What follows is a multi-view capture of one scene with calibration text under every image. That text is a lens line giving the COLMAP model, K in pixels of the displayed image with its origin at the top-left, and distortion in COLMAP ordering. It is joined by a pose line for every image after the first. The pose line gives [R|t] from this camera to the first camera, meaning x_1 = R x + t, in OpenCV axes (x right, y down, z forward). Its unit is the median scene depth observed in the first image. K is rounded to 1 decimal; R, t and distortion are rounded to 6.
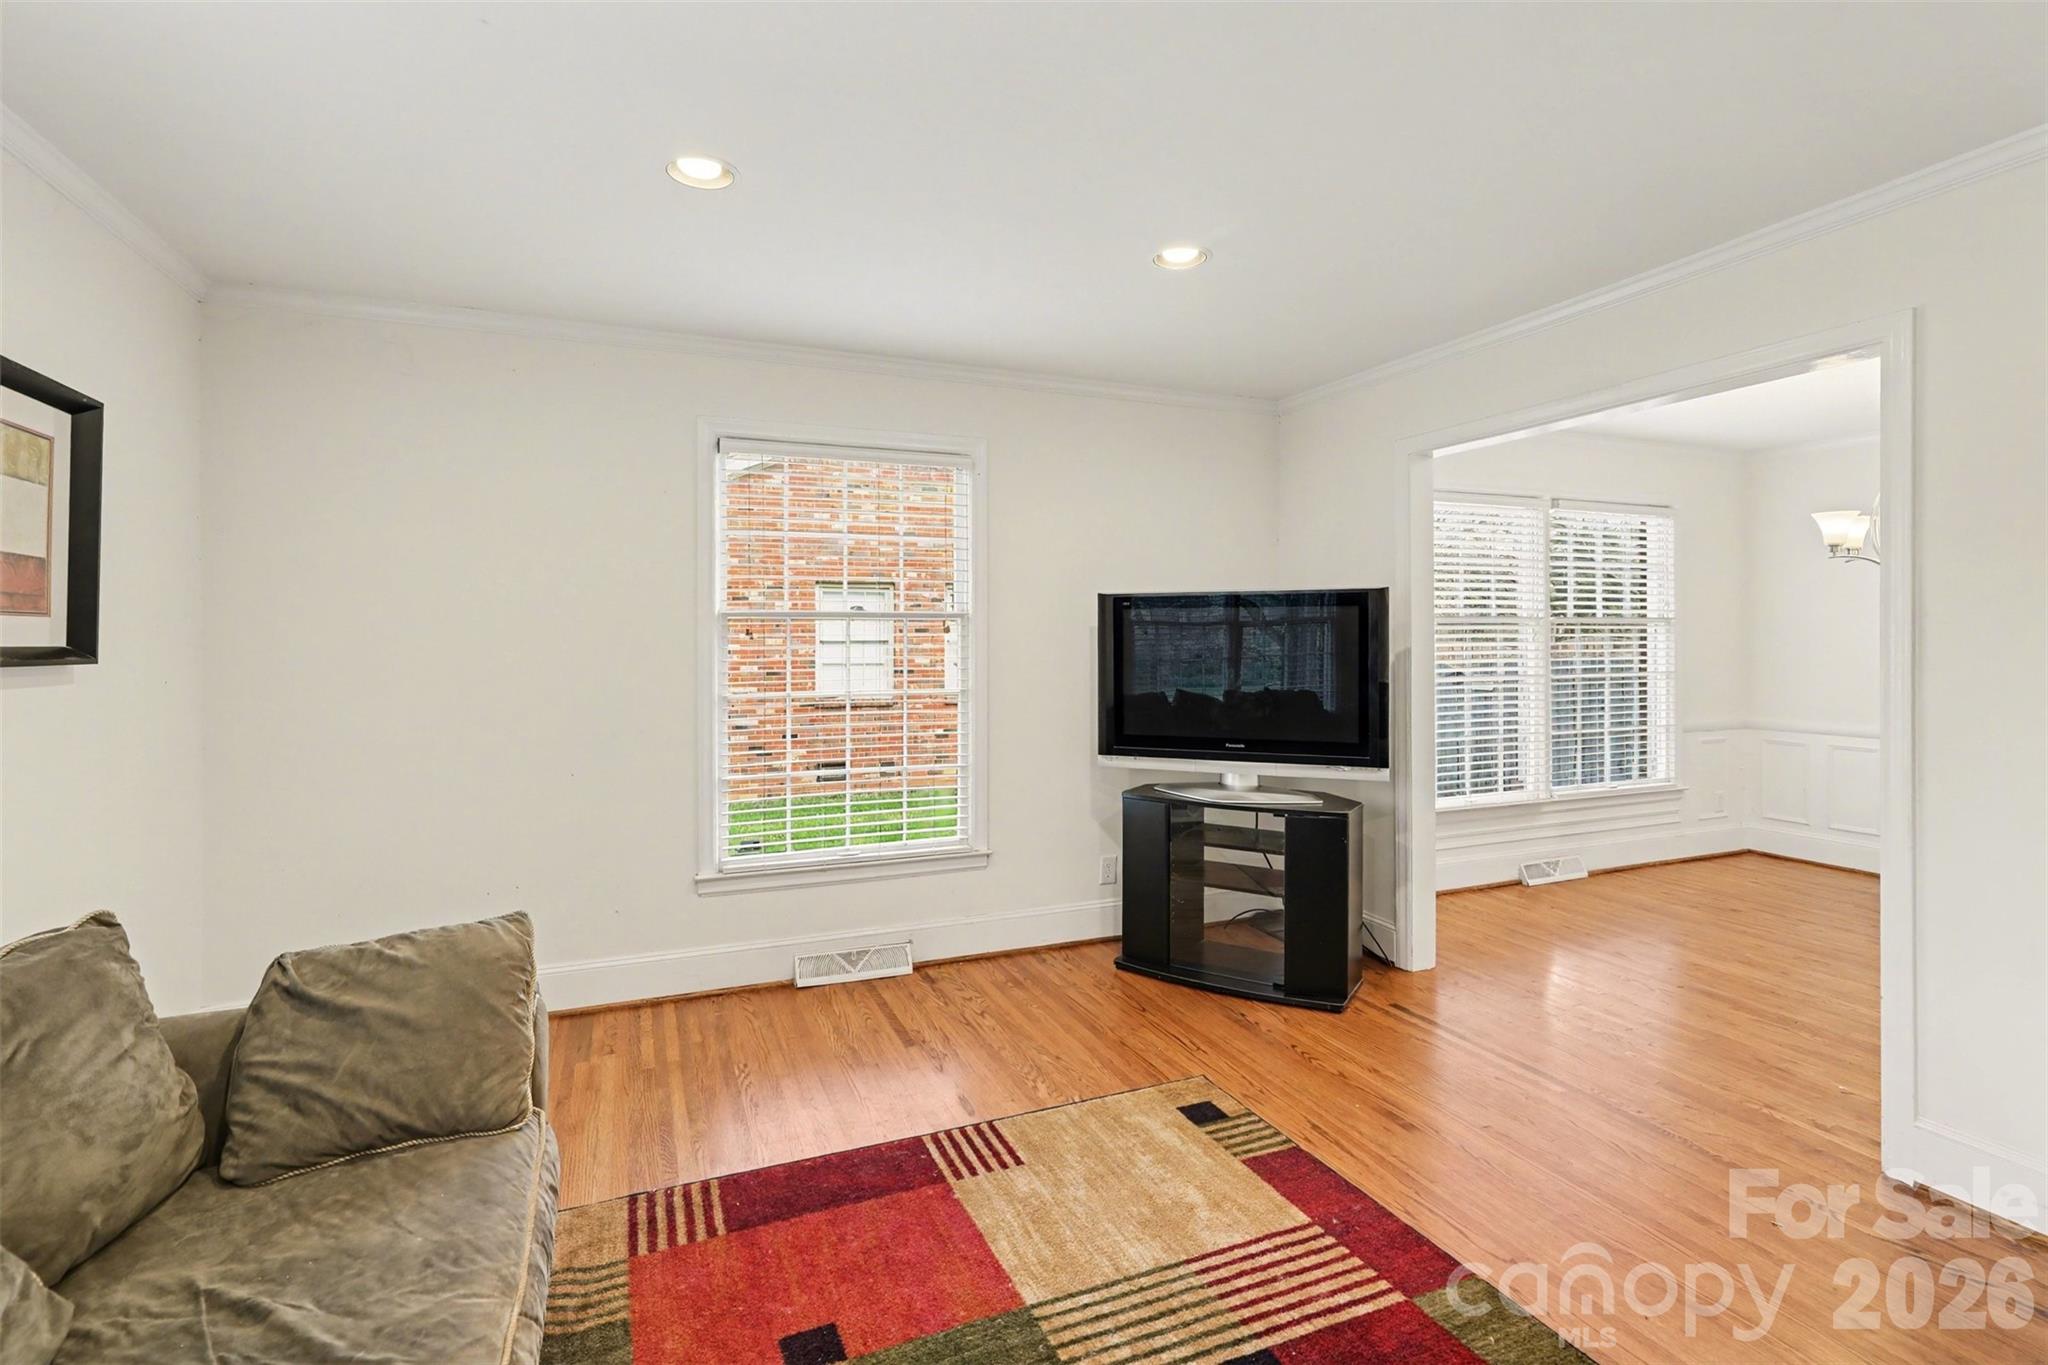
lens RADIAL K [[943.6, 0, 1016.4], [0, 943.6, 635.0], [0, 0, 1]] dist [0.002124, -0.000831]
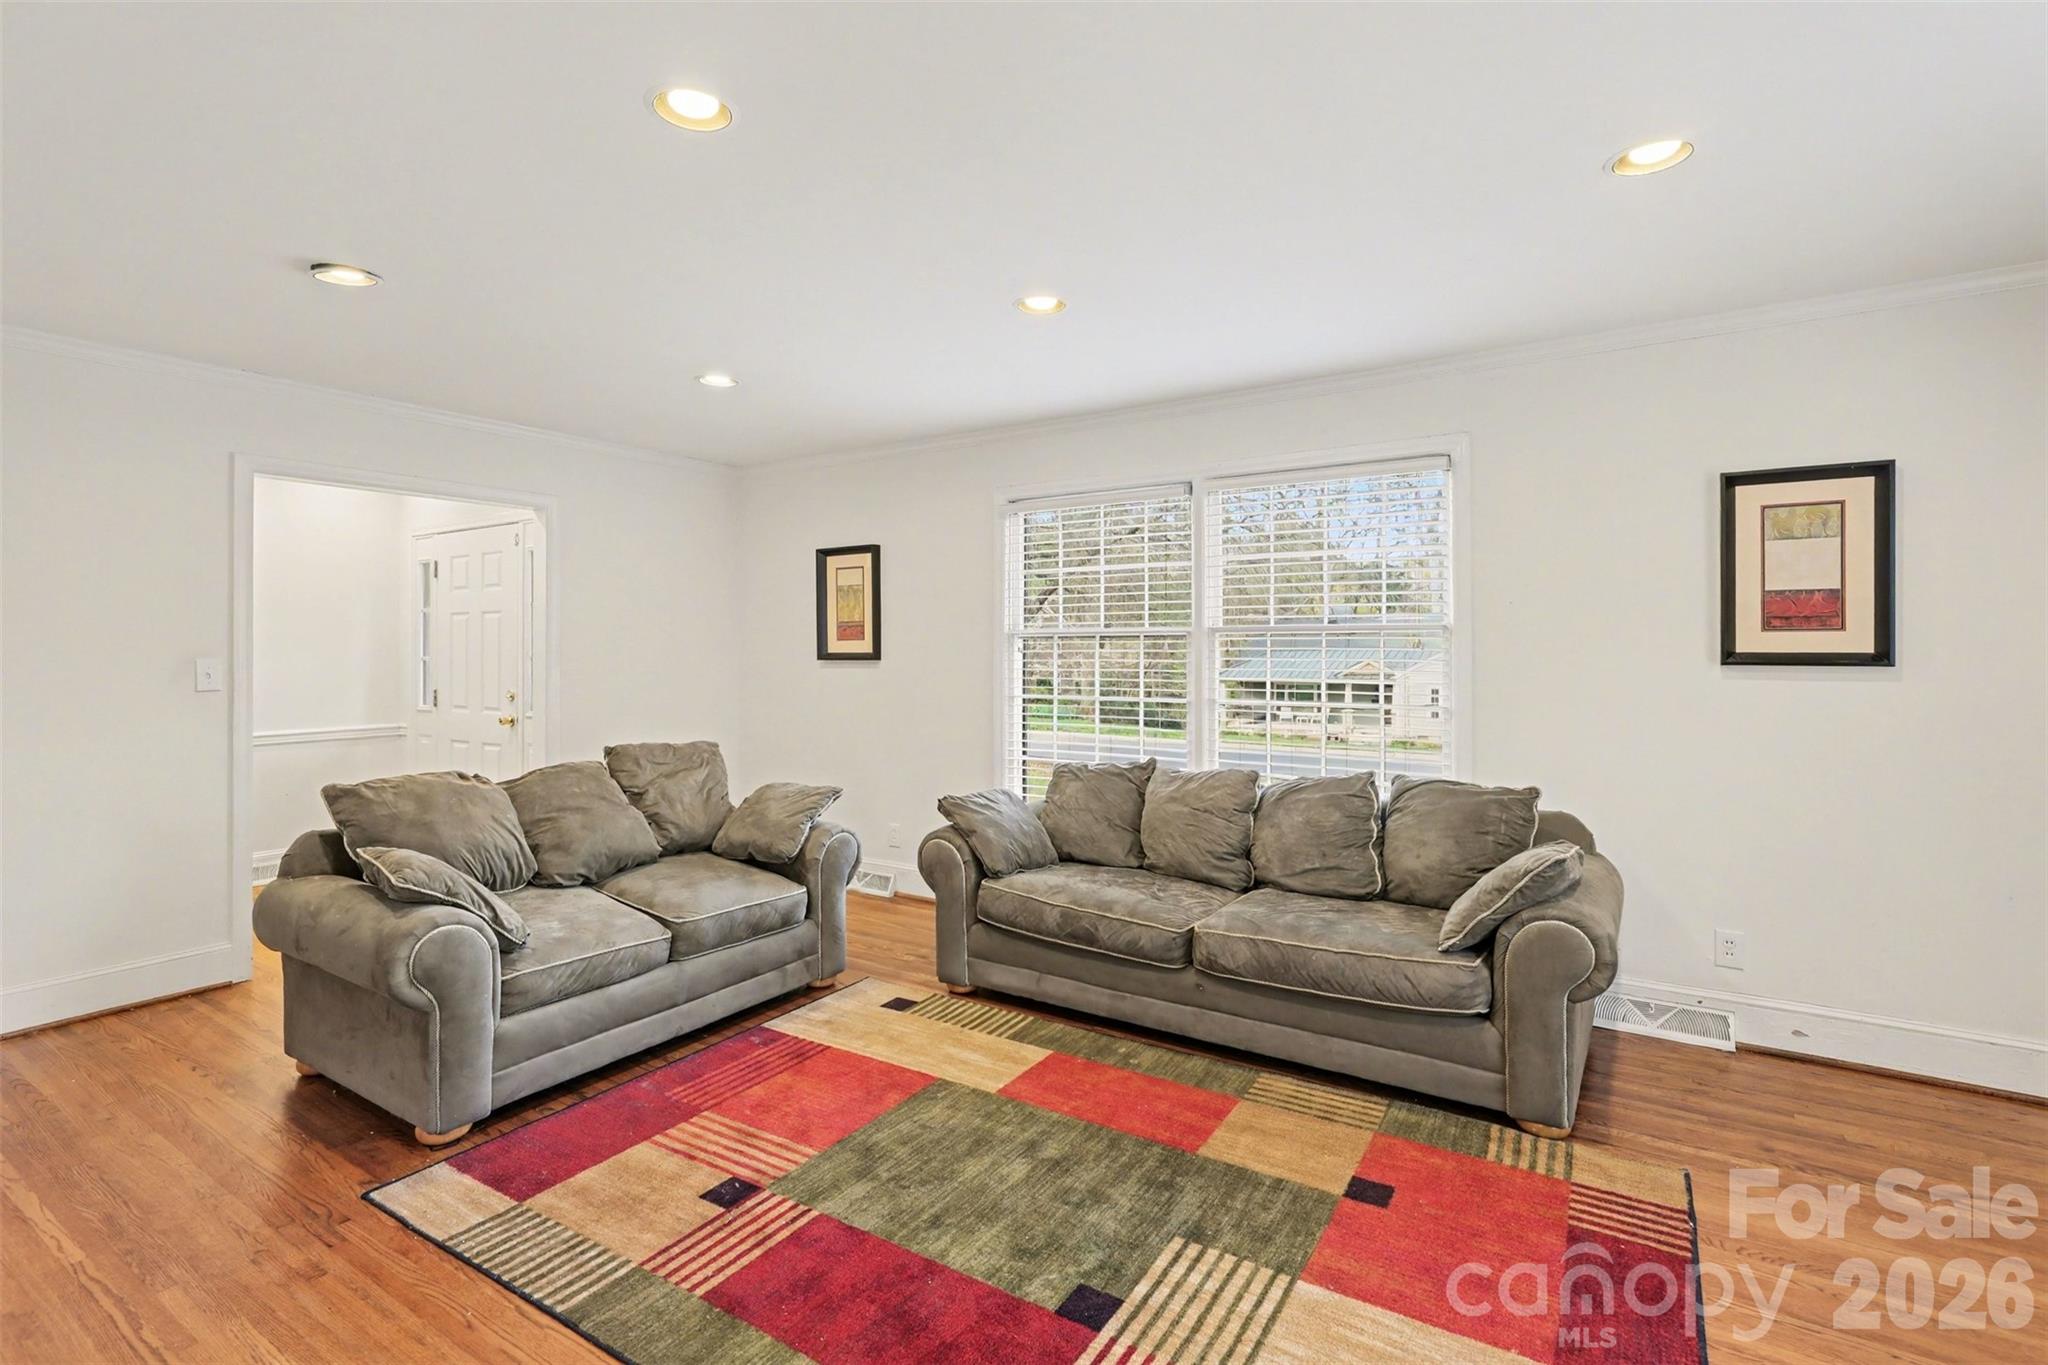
lens RADIAL K [[943.6, 0, 1005.3], [0, 943.6, 657.3], [0, 0, 1]] dist [0.002124, -0.000831]
pose [[-0.834541, 0.004398, -0.550928, 0.628630], [0.008281, 0.999955, -0.004560, 0.012560], [0.550883, -0.008368, -0.834540, 1.243418]]
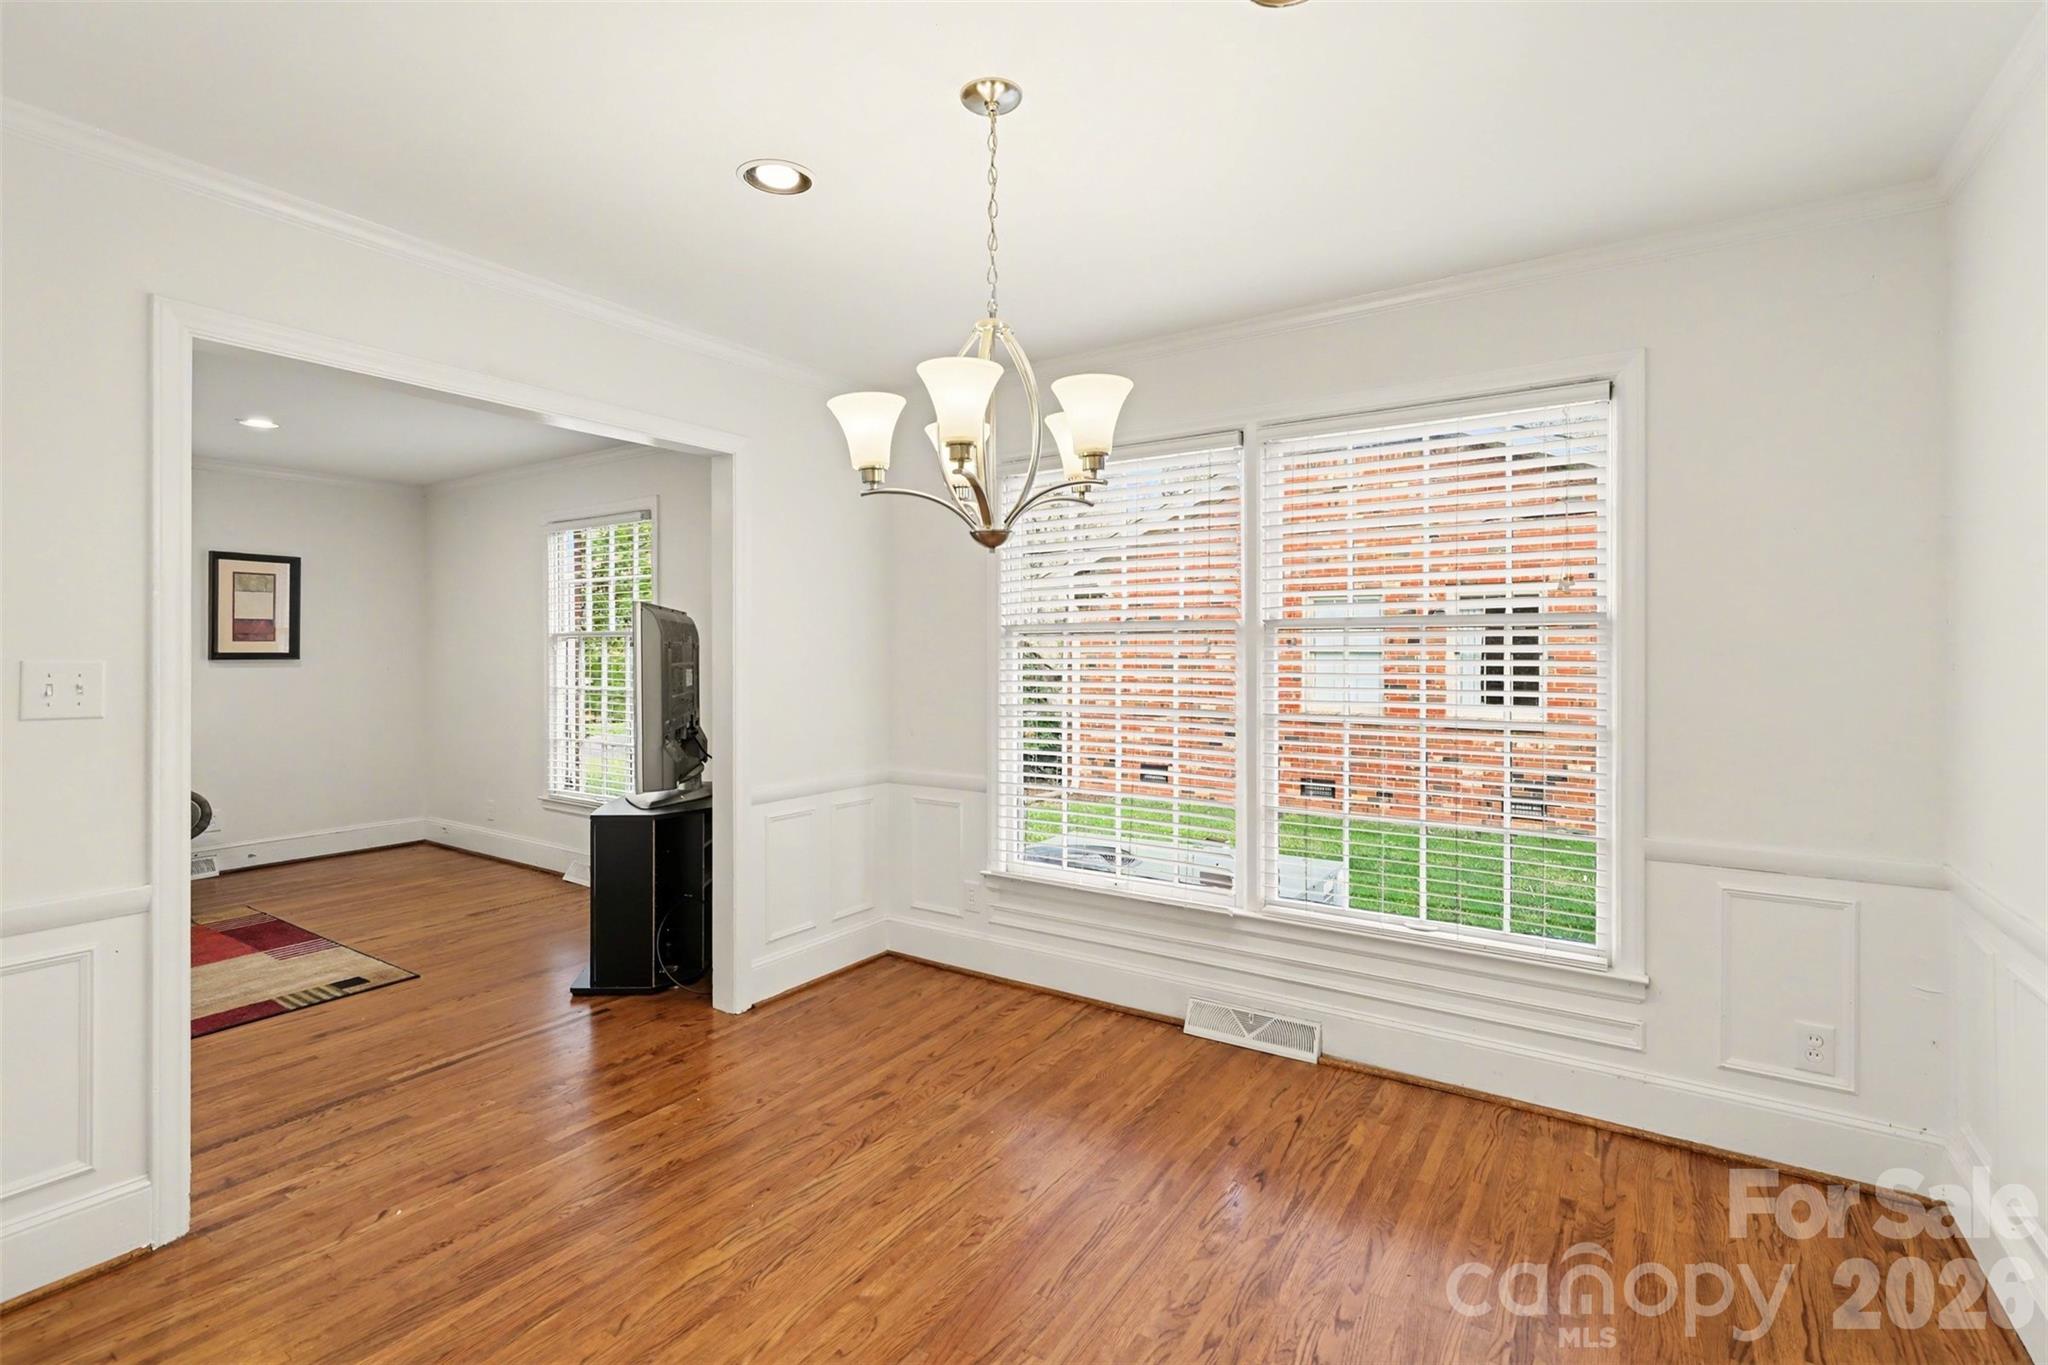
lens RADIAL K [[943.6, 0, 1004.2], [0, 943.6, 654.9], [0, 0, 1]] dist [0.002124, -0.000831]
pose [[0.541737, -0.001973, -0.840546, 1.958773], [0.005630, 0.999983, 0.001281, 0.021324], [0.840529, -0.005426, 0.541739, 1.086266]]
